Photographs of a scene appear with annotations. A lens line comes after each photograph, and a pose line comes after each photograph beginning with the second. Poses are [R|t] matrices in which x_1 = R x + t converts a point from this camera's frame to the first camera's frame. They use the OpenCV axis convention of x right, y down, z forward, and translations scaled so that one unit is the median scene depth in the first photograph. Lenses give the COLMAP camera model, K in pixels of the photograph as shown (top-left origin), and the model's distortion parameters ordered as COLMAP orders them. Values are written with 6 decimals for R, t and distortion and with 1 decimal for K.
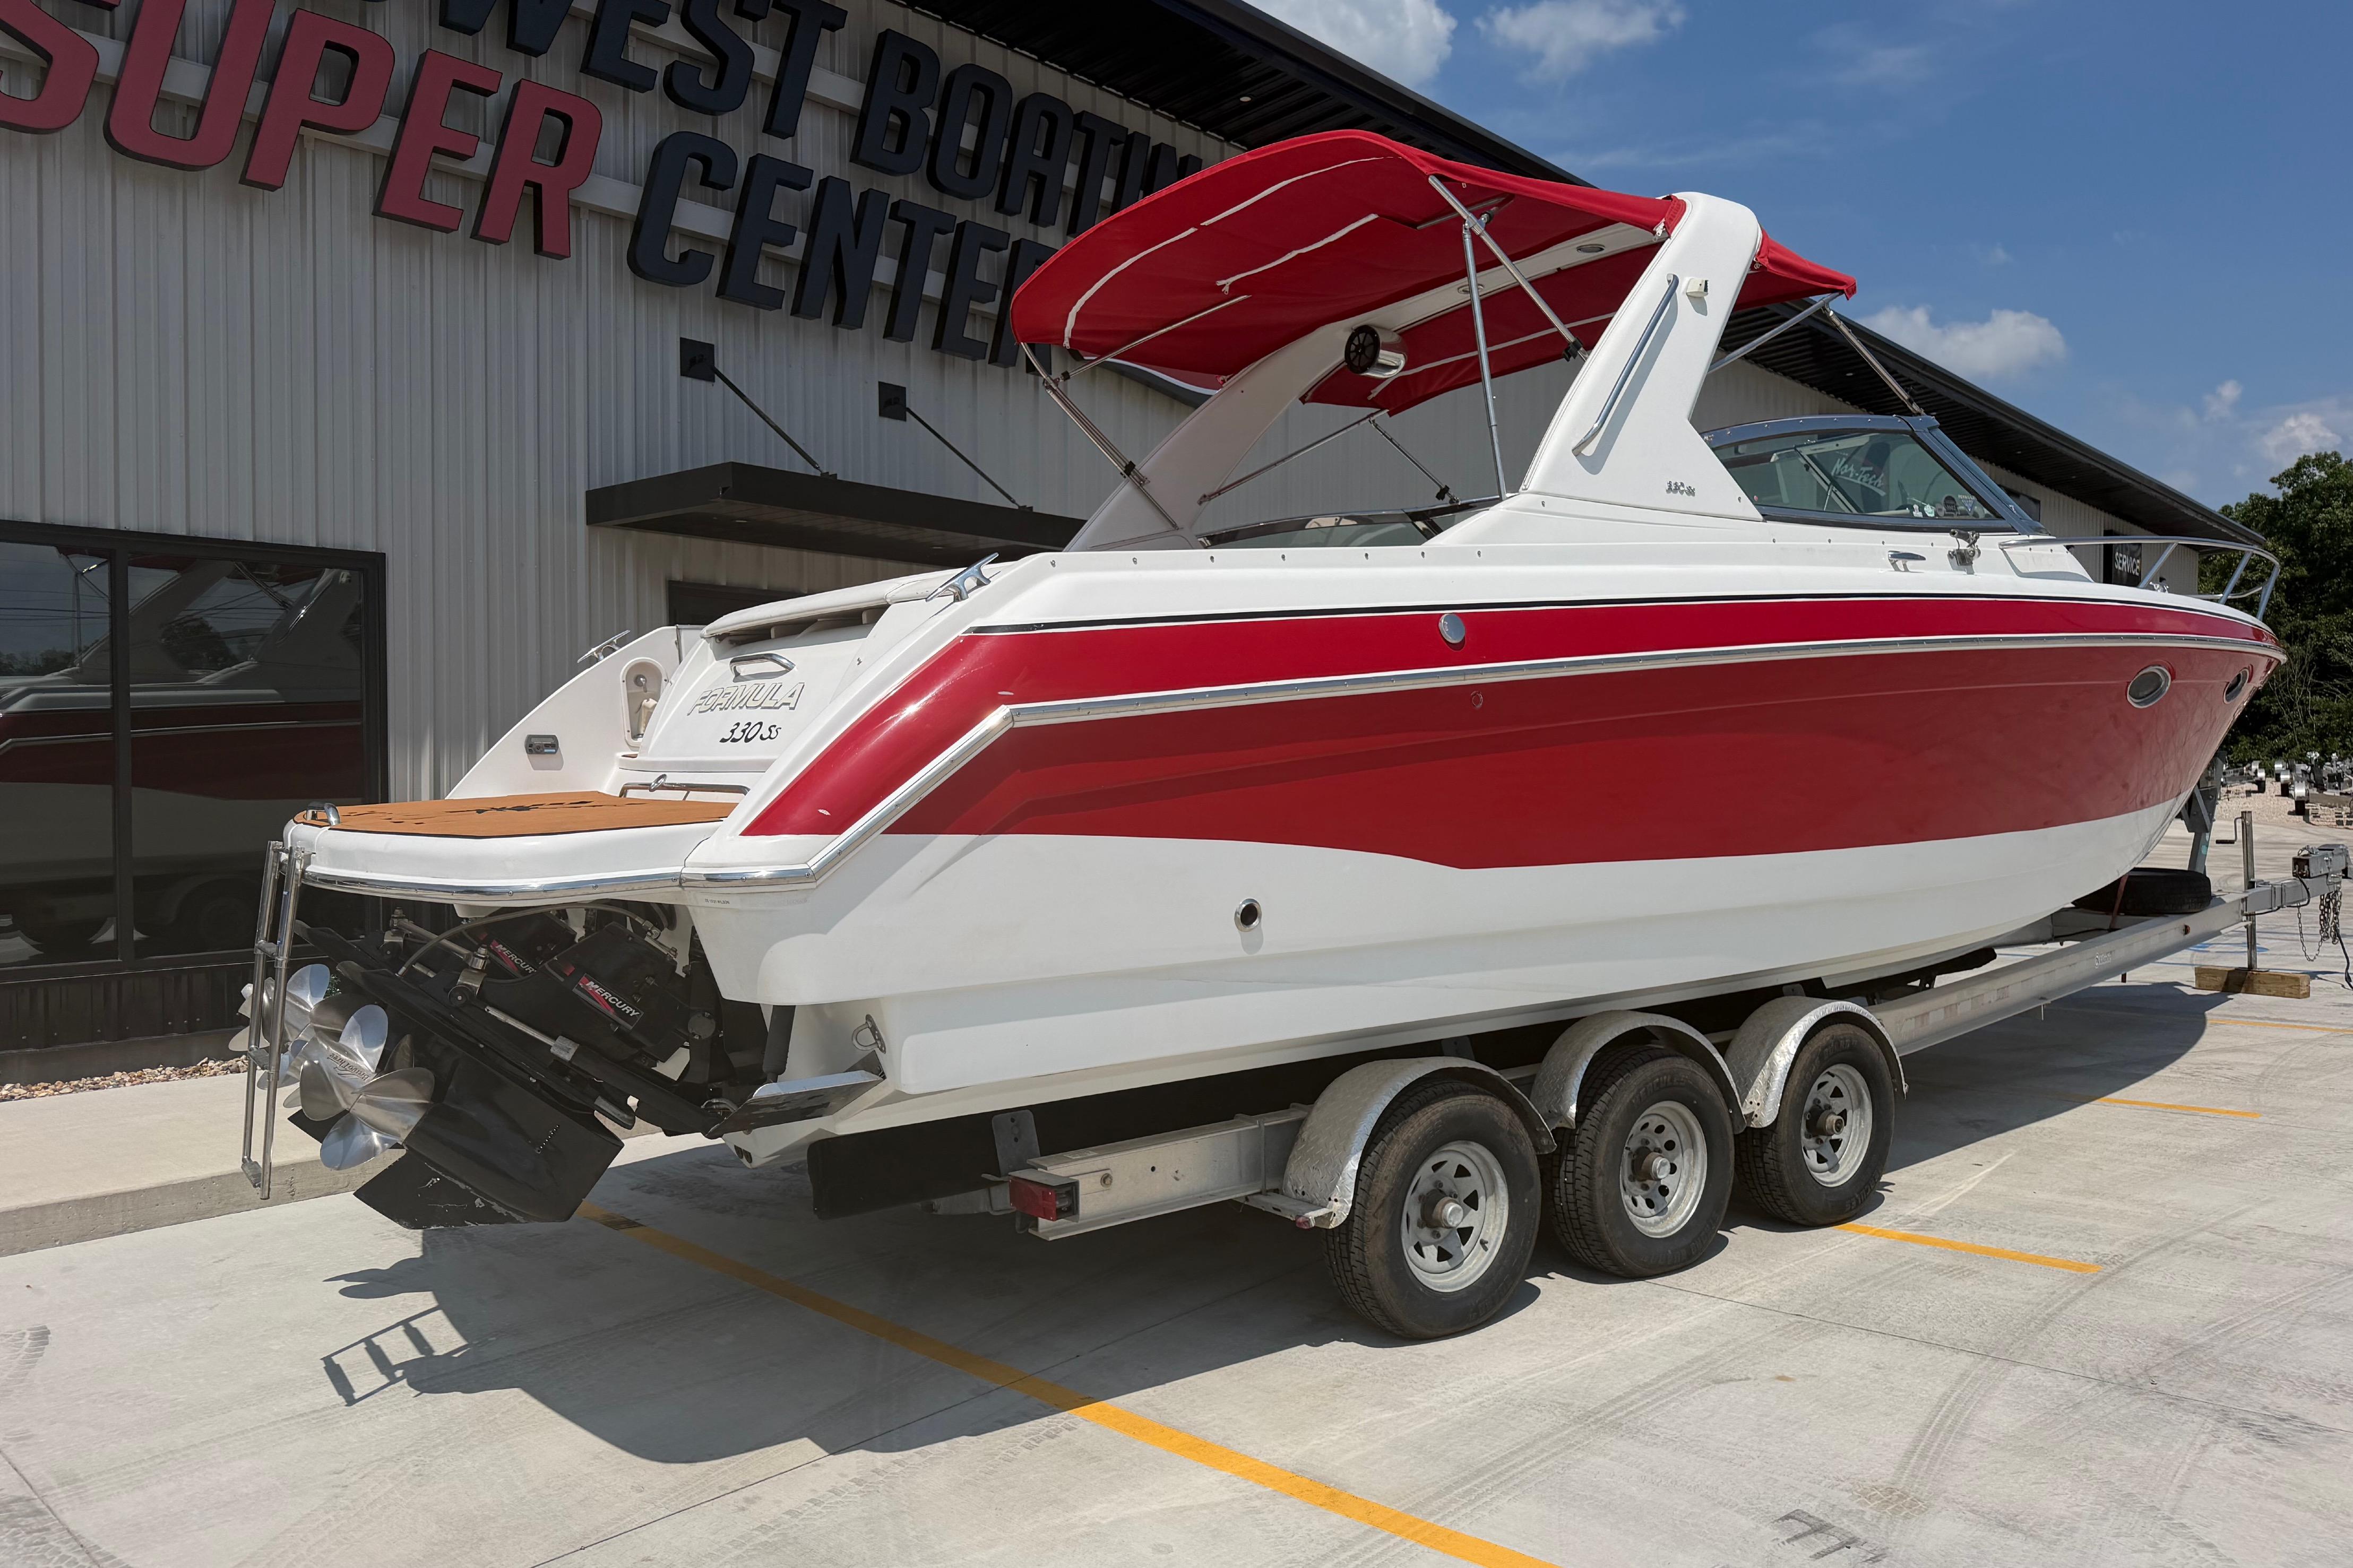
lens RADIAL K [[1697.1, 0, 1173.6], [0, 1697.1, 792.6], [0, 0, 1]] dist [0.098491, -0.152352]
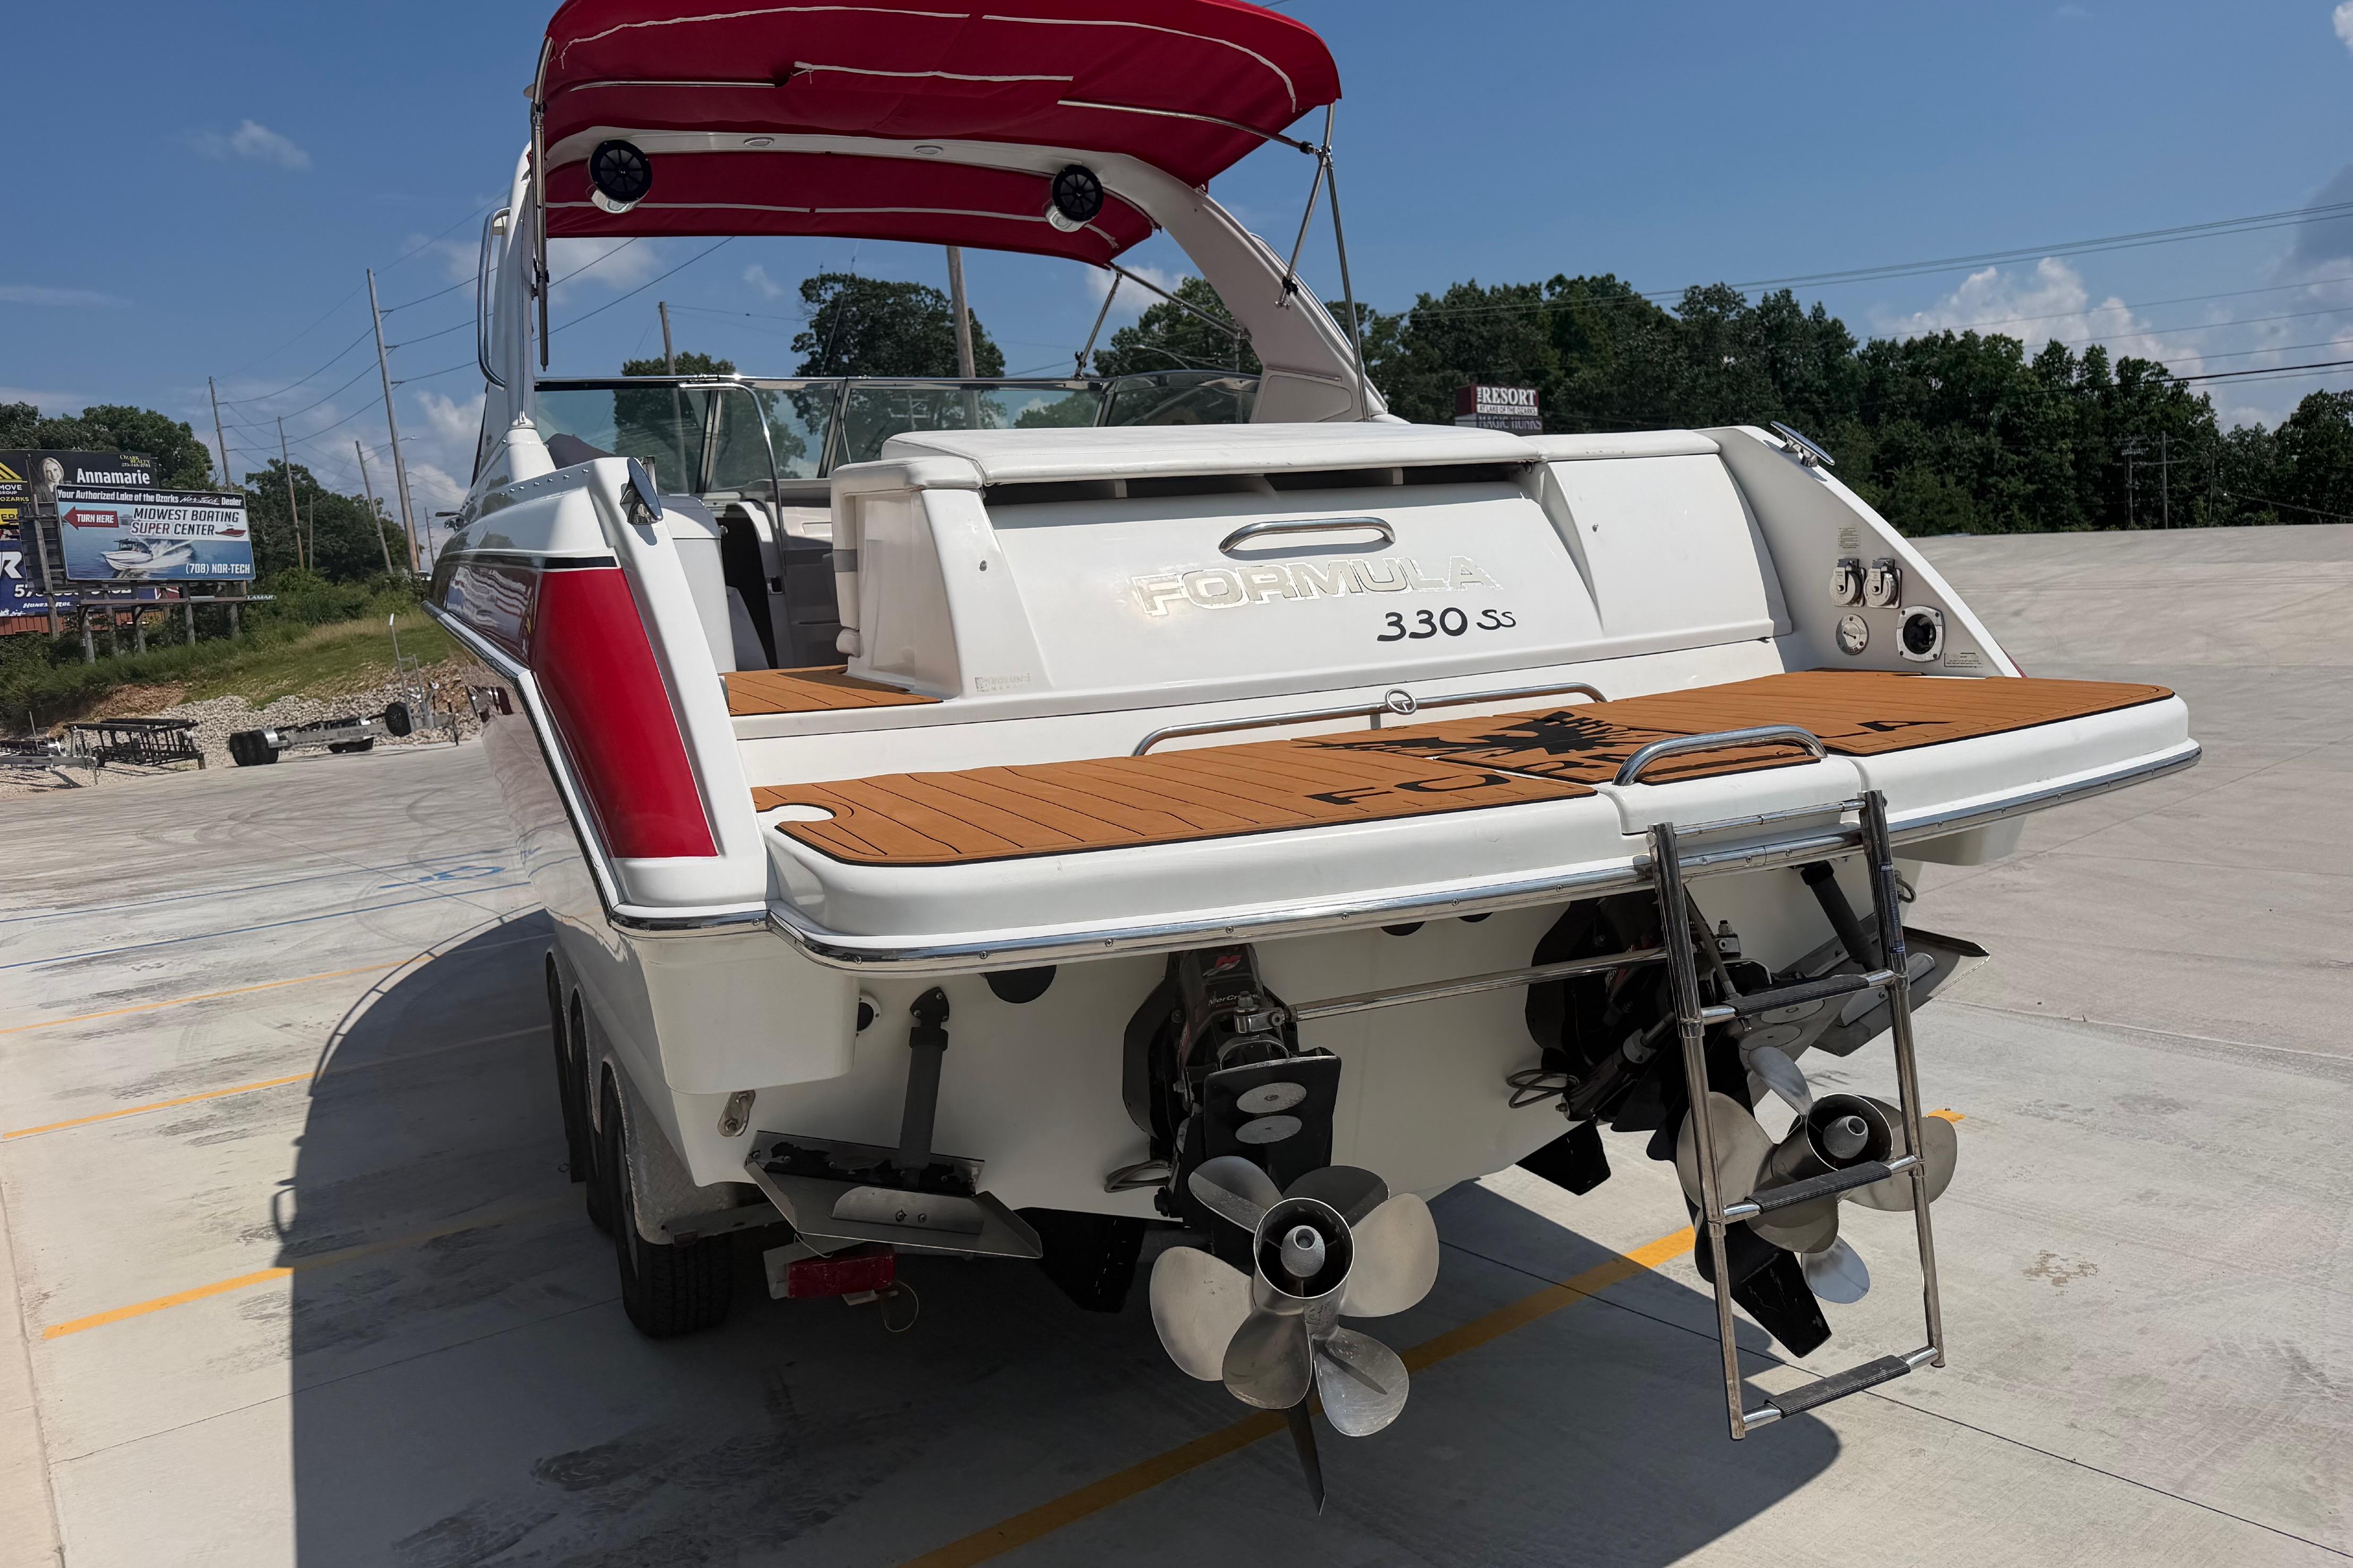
lens RADIAL K [[1697.1, 0, 1173.6], [0, 1697.1, 792.6], [0, 0, 1]] dist [0.098491, -0.152352]
pose [[0.168371, -0.106730, 0.979928, -0.812903], [0.098750, 0.990946, 0.090963, -0.032852], [-0.980765, 0.081452, 0.177386, 0.806665]]
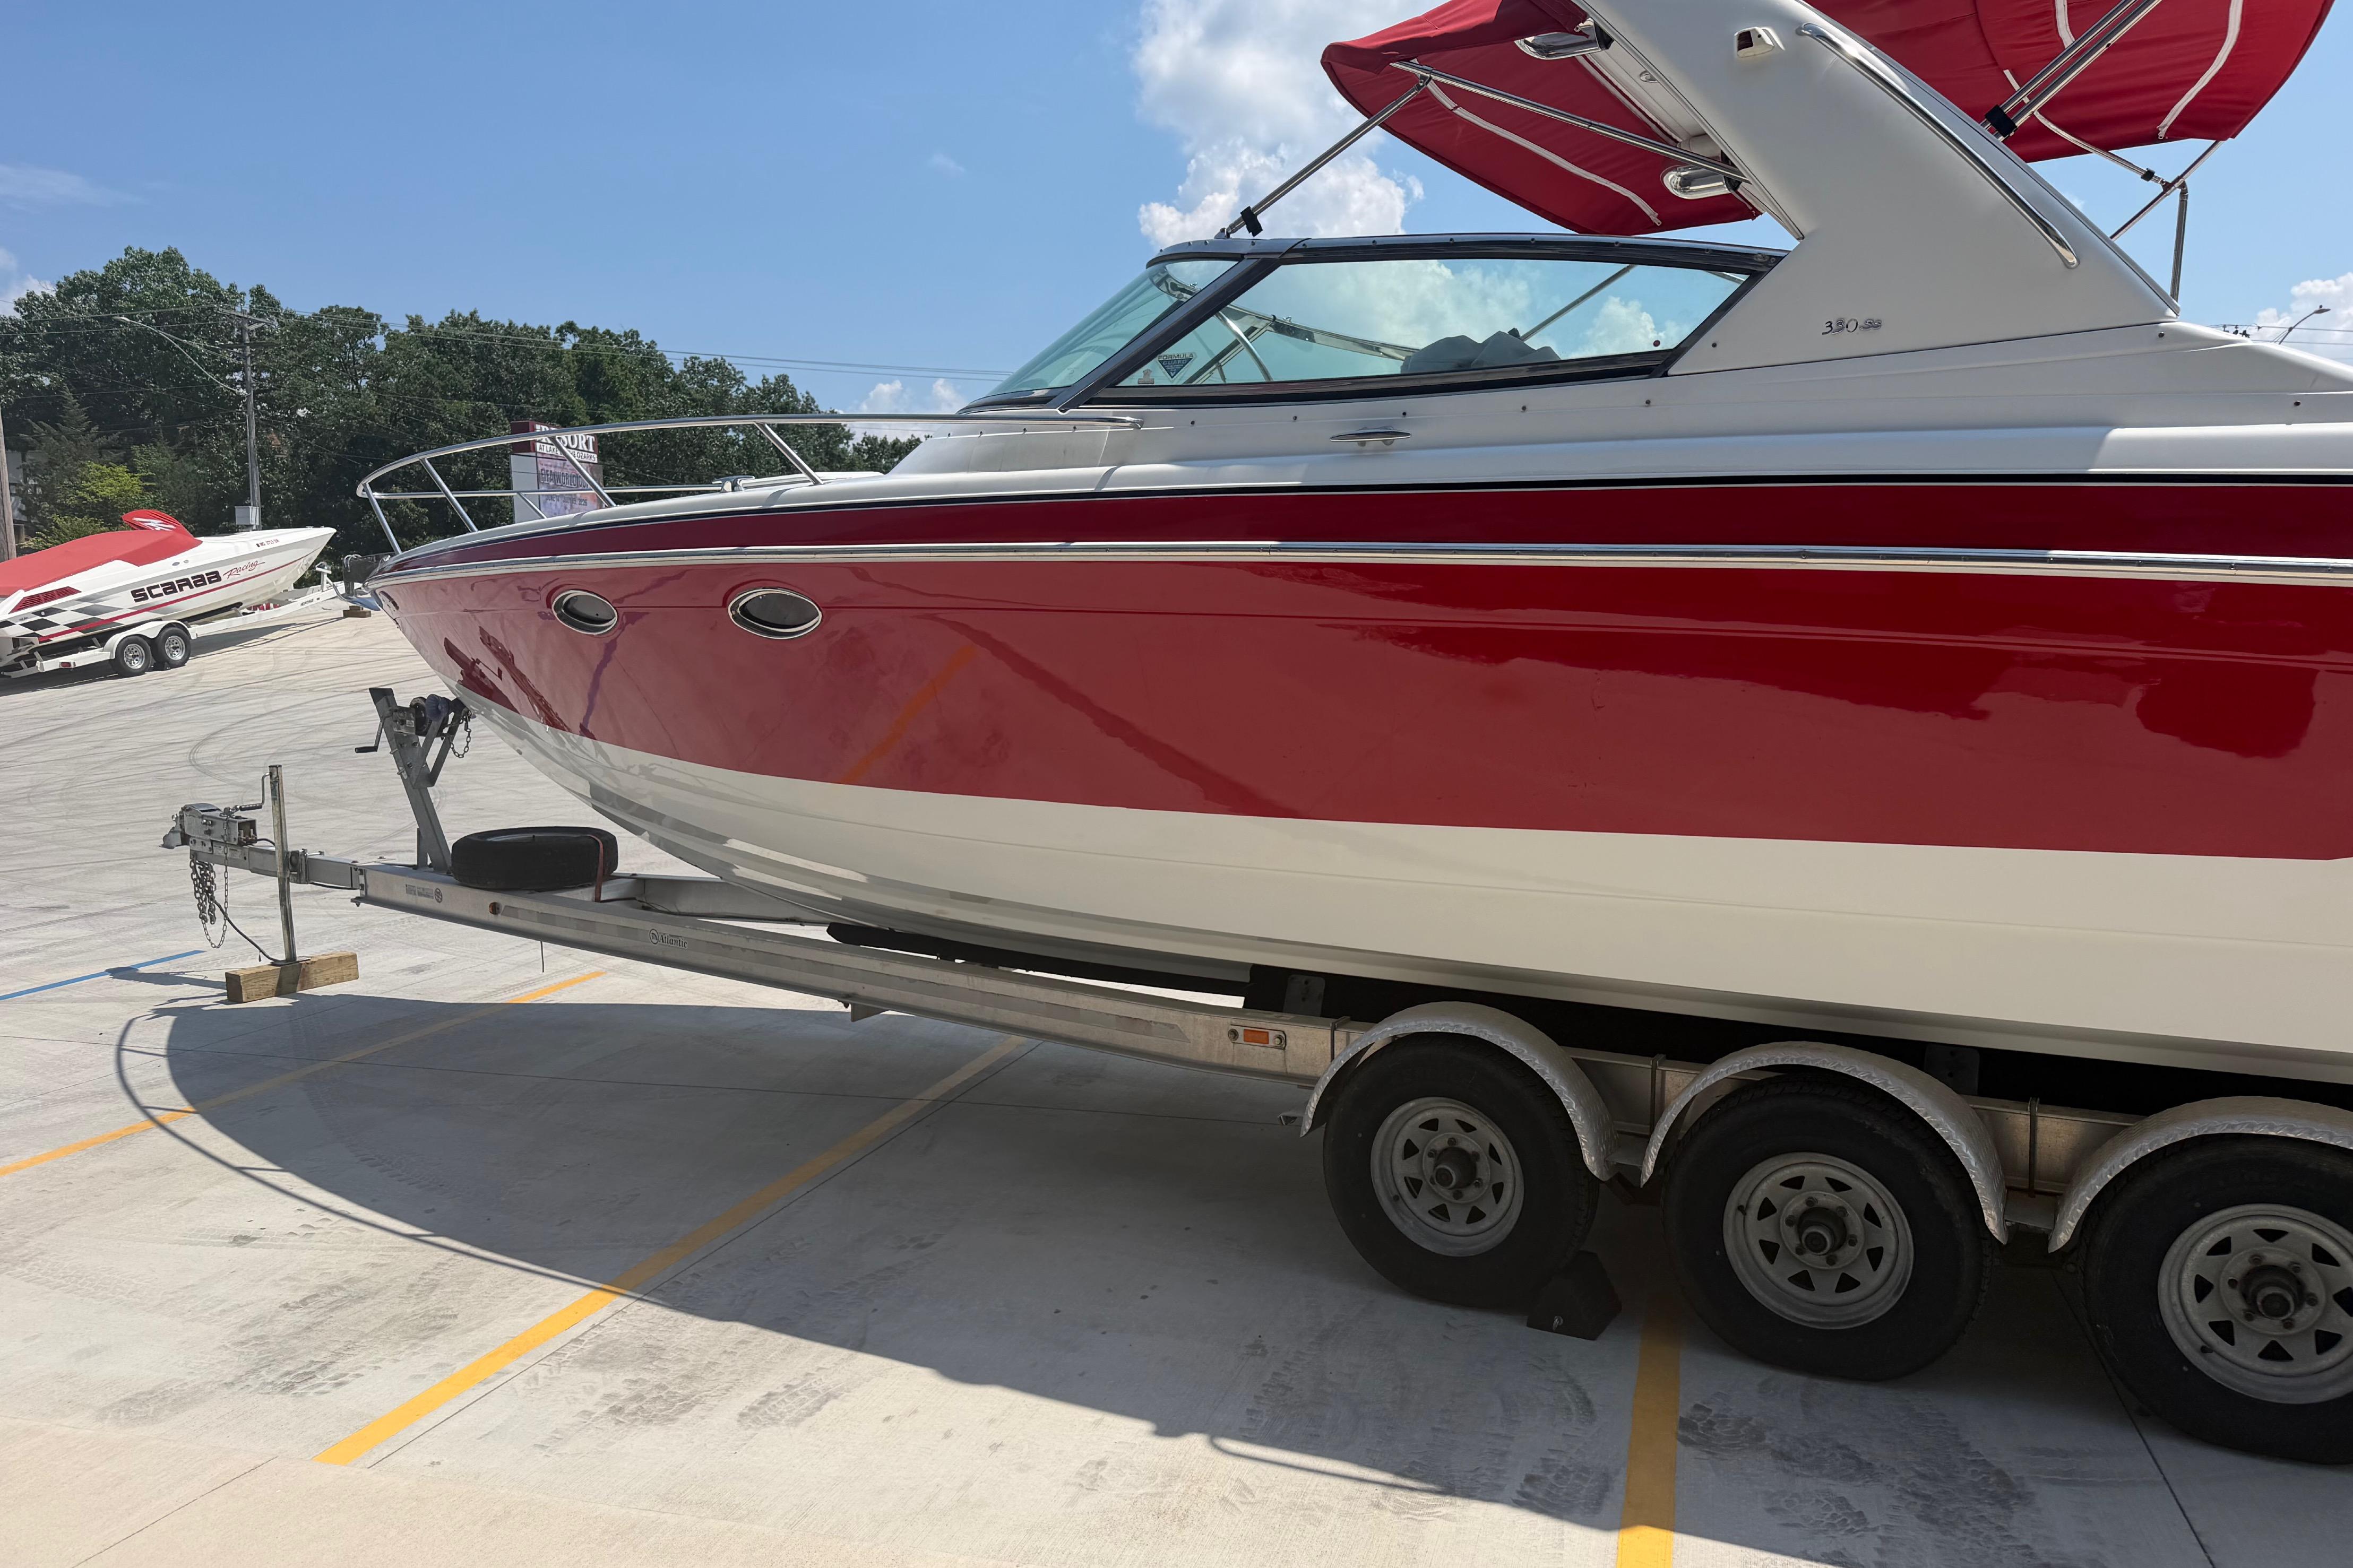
lens RADIAL K [[1714.4, 0, 1143.8], [0, 1714.4, 792.2], [0, 0, 1]] dist [0.050764, -0.074122]
pose [[-0.444763, -0.066178, 0.893200, -0.475805], [0.043802, 0.994466, 0.095492, -0.064003], [-0.894577, 0.081596, -0.439402, 1.823288]]
